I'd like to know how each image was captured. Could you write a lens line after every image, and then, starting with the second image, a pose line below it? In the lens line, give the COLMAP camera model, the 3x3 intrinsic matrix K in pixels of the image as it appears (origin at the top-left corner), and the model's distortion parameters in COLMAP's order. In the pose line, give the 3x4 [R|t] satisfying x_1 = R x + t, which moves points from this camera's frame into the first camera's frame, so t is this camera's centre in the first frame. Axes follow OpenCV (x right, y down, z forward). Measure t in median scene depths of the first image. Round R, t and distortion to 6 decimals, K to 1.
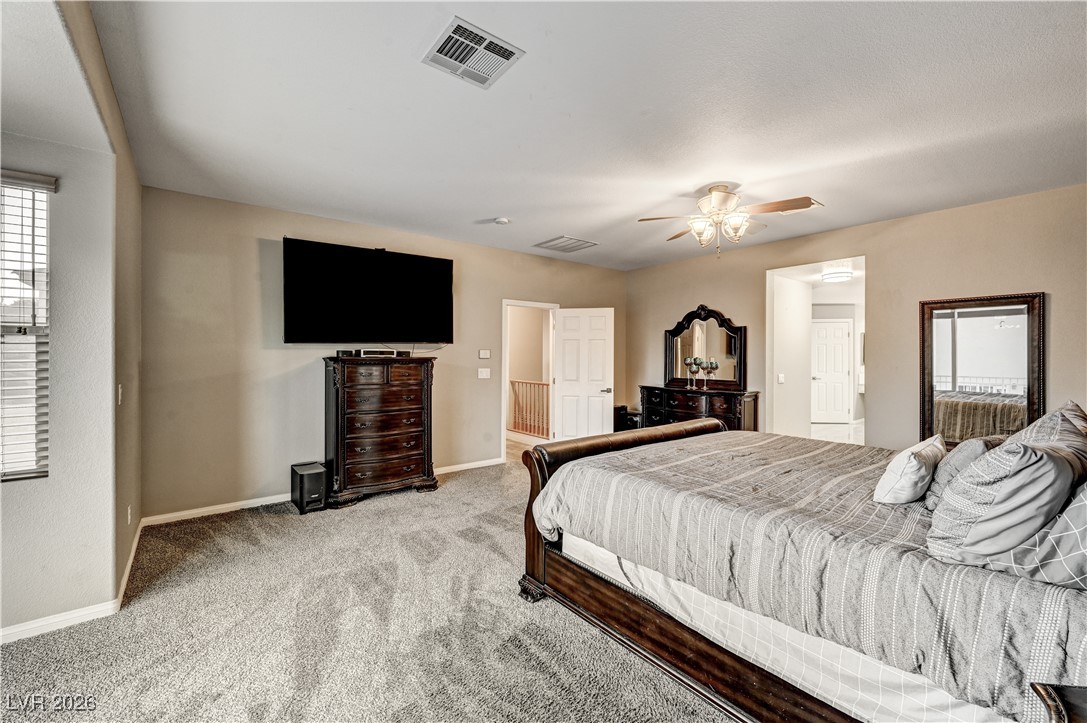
lens RADIAL K [[449.5, 0, 543.5], [0, 449.5, 361.5], [0, 0, 1]] dist [-0.000233, 0.000009]
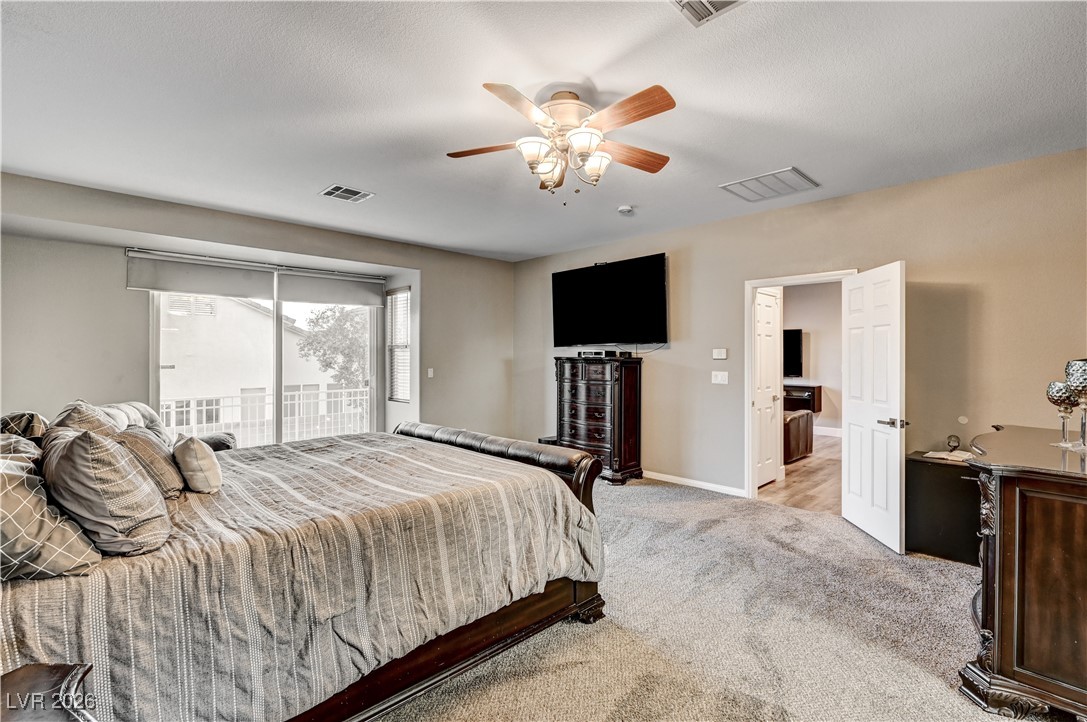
lens RADIAL K [[497.7, 0, 543.5], [0, 497.7, 361.0], [0, 0, 1]] dist [0.000401, 0.000222]
pose [[0.109129, 0.010064, -0.993977, 0.802039], [-0.010729, 0.999902, 0.008946, -0.009130], [0.993970, 0.009688, 0.109227, 0.647182]]
